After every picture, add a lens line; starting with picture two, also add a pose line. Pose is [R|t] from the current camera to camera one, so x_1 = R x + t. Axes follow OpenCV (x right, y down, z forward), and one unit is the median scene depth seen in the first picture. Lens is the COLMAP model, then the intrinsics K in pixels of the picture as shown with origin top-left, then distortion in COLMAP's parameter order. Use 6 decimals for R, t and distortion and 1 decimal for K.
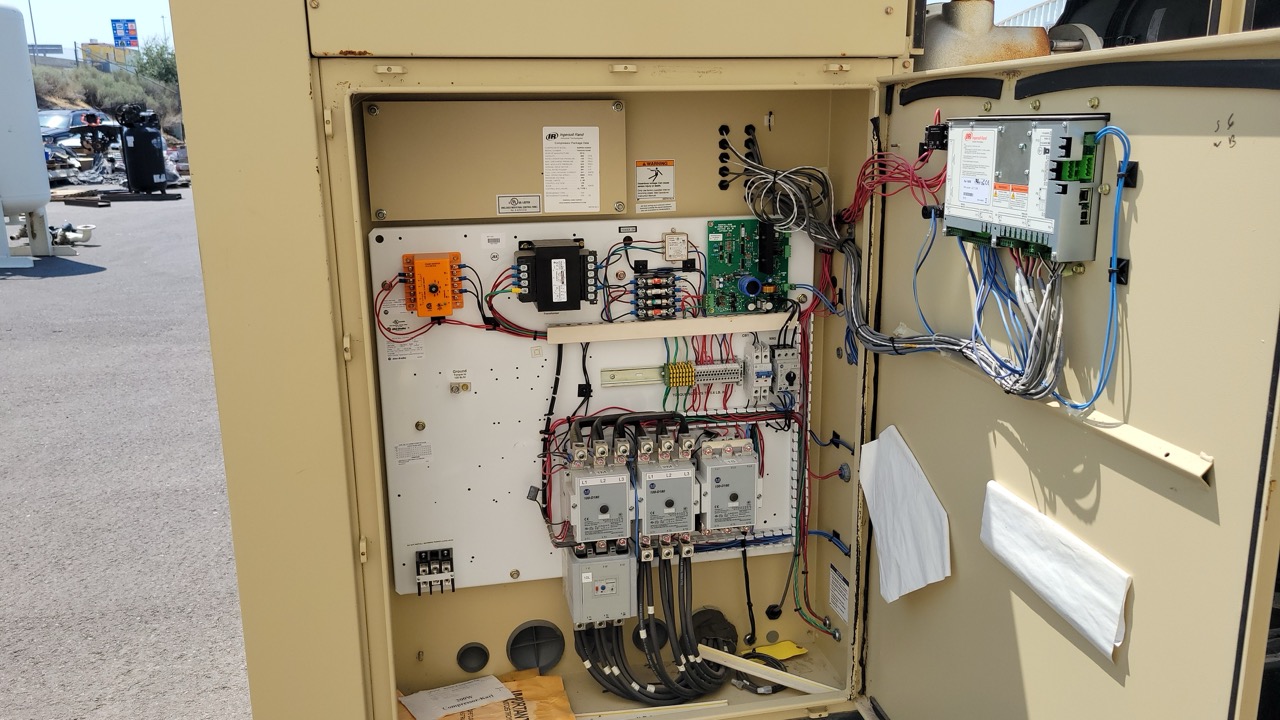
lens RADIAL K [[968.1, 0, 640.1], [0, 968.1, 351.1], [0, 0, 1]] dist [0.036294, -0.028586]
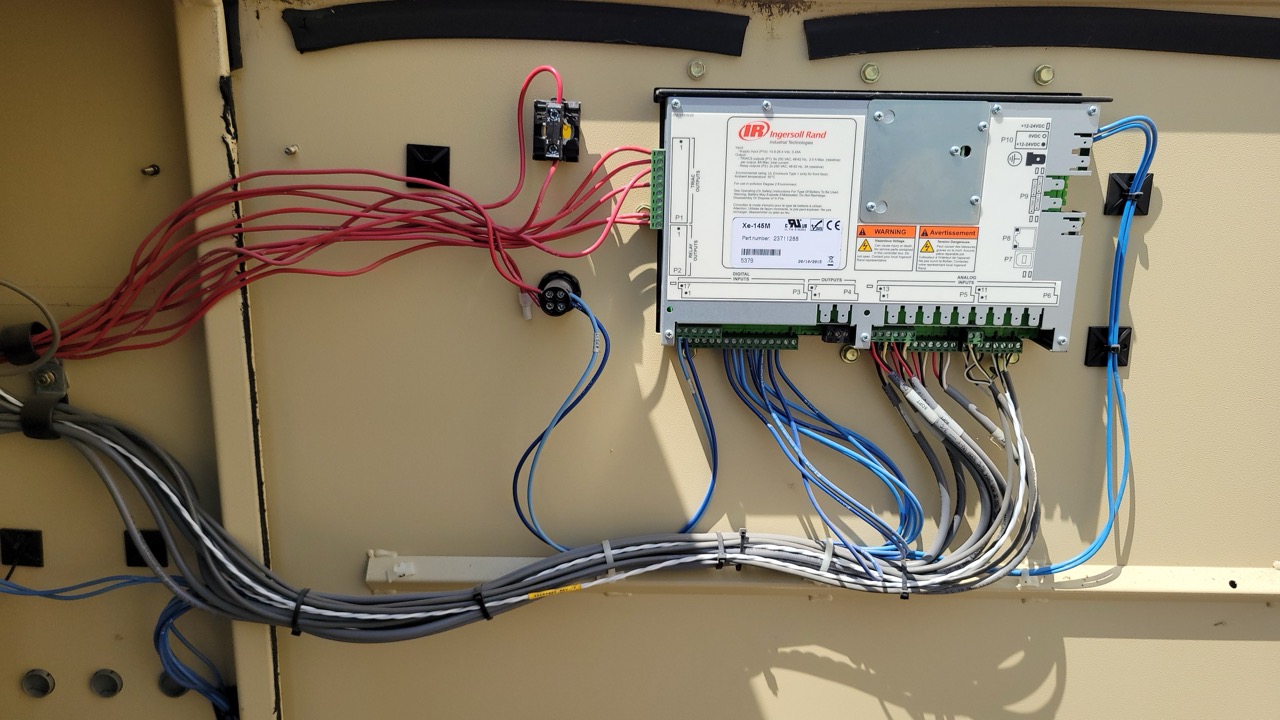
lens RADIAL K [[968.1, 0, 639.6], [0, 968.1, 362.0], [0, 0, 1]] dist [0.036294, -0.028586]
pose [[0.183046, -0.215476, 0.959200, -0.152896], [0.208256, 0.962041, 0.176372, -0.219056], [-0.960793, 0.167475, 0.220972, 1.022403]]
